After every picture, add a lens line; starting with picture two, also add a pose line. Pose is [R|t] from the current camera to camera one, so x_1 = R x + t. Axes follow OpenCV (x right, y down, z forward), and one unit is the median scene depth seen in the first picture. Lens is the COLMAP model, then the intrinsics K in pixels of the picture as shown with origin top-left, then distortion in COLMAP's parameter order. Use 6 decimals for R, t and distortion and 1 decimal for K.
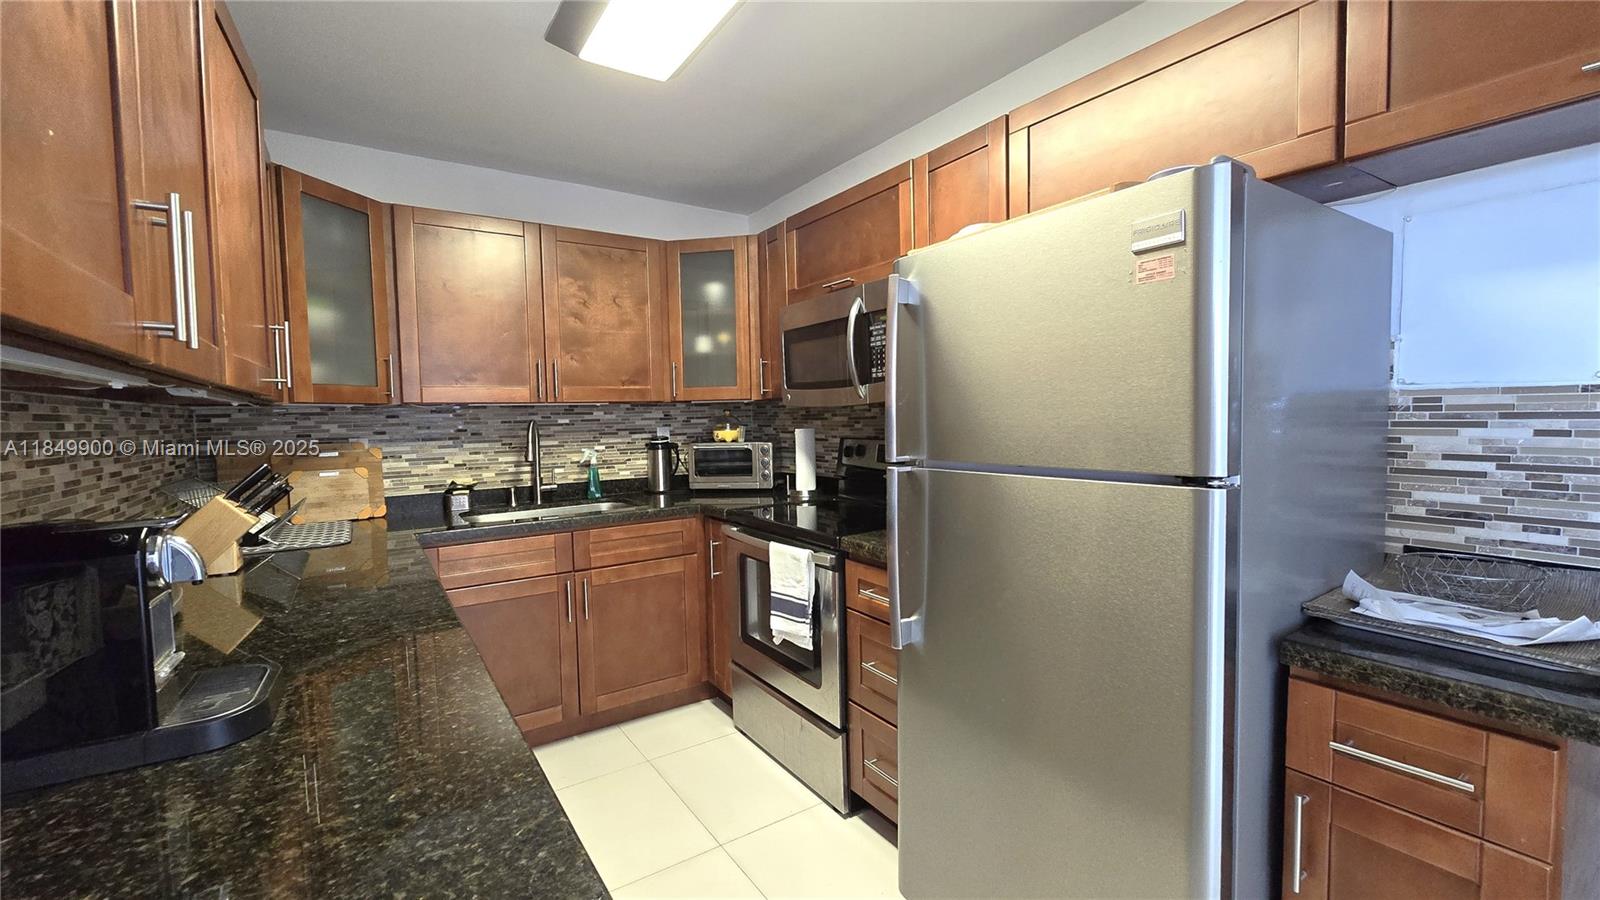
lens RADIAL K [[648.1, 0, 796.9], [0, 648.1, 446.6], [0, 0, 1]] dist [0.001134, 0.000184]
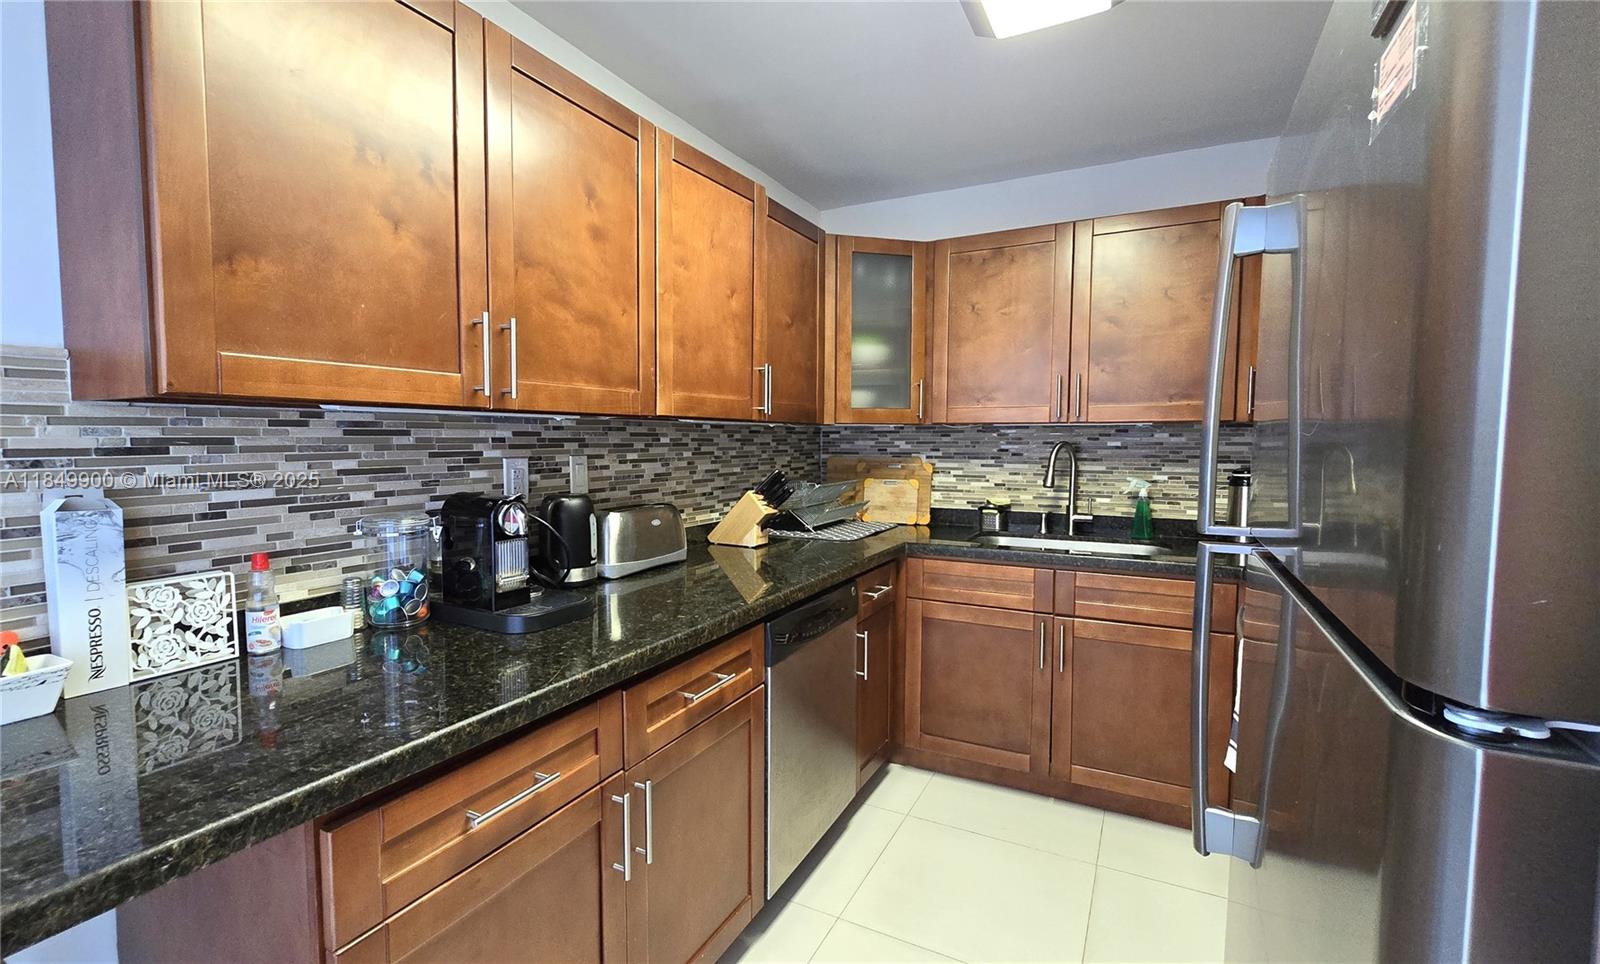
lens RADIAL K [[700.3, 0, 796.7], [0, 700.3, 480.5], [0, 0, 1]] dist [-0.000107, 0.000089]
pose [[0.480673, 0.074922, -0.873693, 0.285679], [-0.054898, 0.996960, 0.055289, -0.021352], [0.875180, 0.021388, 0.483325, 0.208146]]
